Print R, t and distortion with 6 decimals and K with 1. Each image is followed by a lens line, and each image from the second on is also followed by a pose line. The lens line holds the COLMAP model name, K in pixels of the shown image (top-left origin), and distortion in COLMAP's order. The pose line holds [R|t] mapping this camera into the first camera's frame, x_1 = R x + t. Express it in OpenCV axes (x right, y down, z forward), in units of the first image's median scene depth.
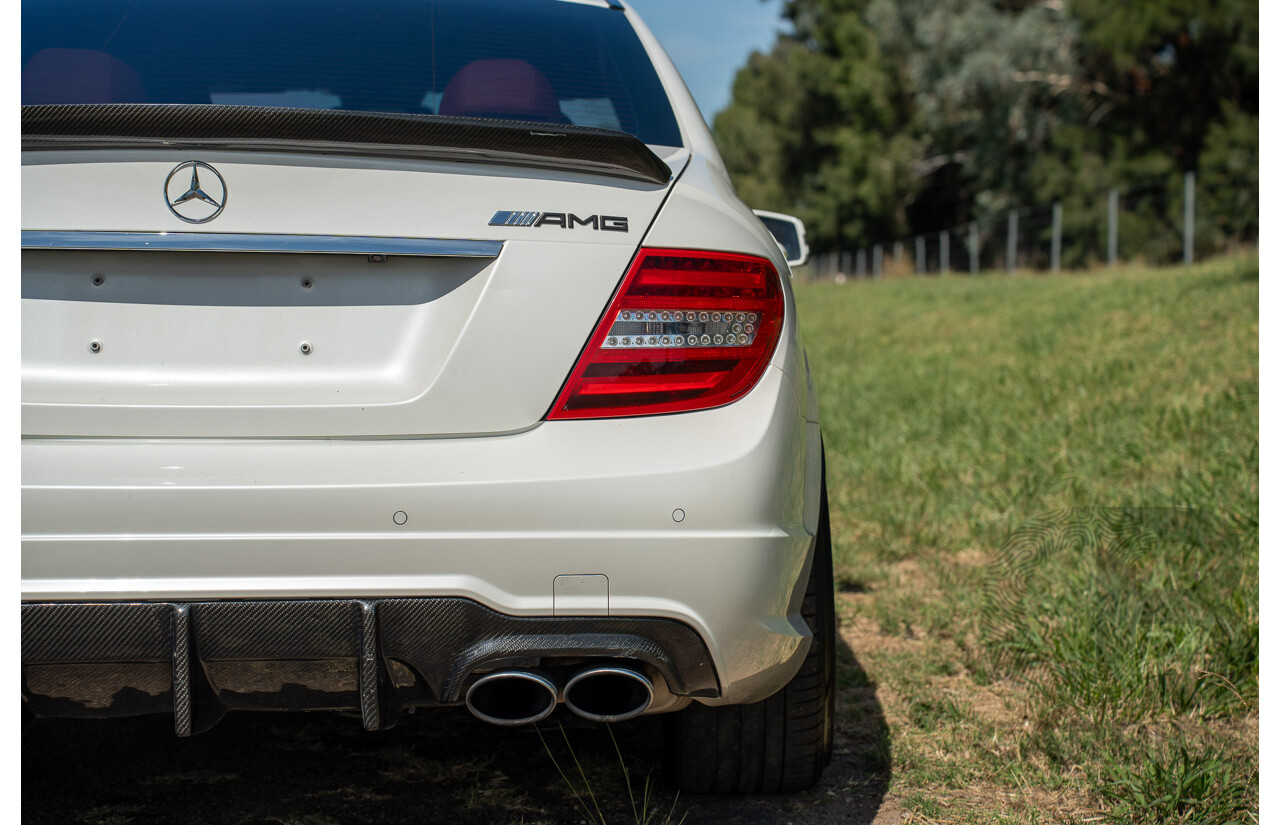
lens RADIAL K [[2350.8, 0, 666.7], [0, 2350.8, 414.8], [0, 0, 1]] dist [0.483280, 0.303090]
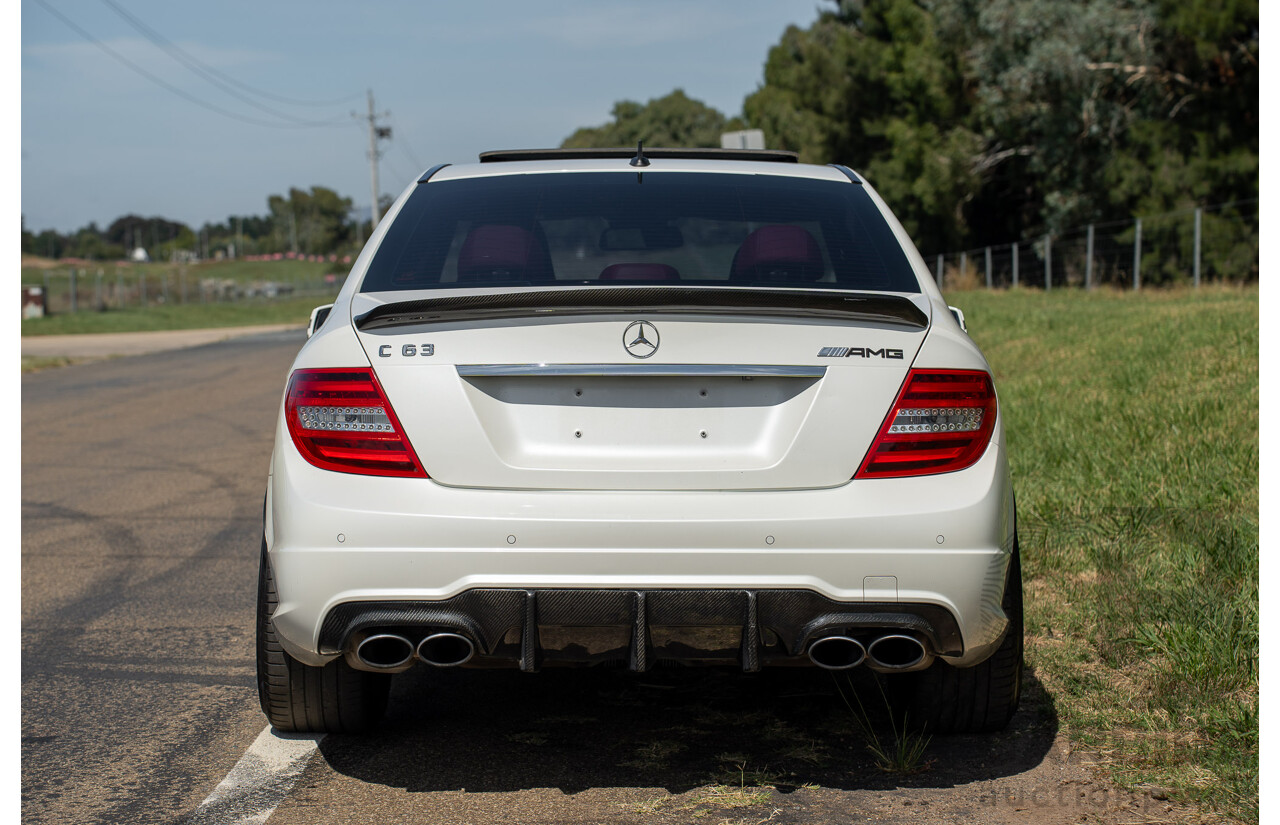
lens RADIAL K [[2901.4, 0, 640.0], [0, 2901.4, 412.5], [0, 0, 1]] dist [0.585180, 0.067823]
pose [[0.999999, -0.000942, 0.001134, -0.099371], [0.000947, 0.999992, -0.003791, -0.017702], [-0.001131, 0.003792, 0.999992, -0.483517]]
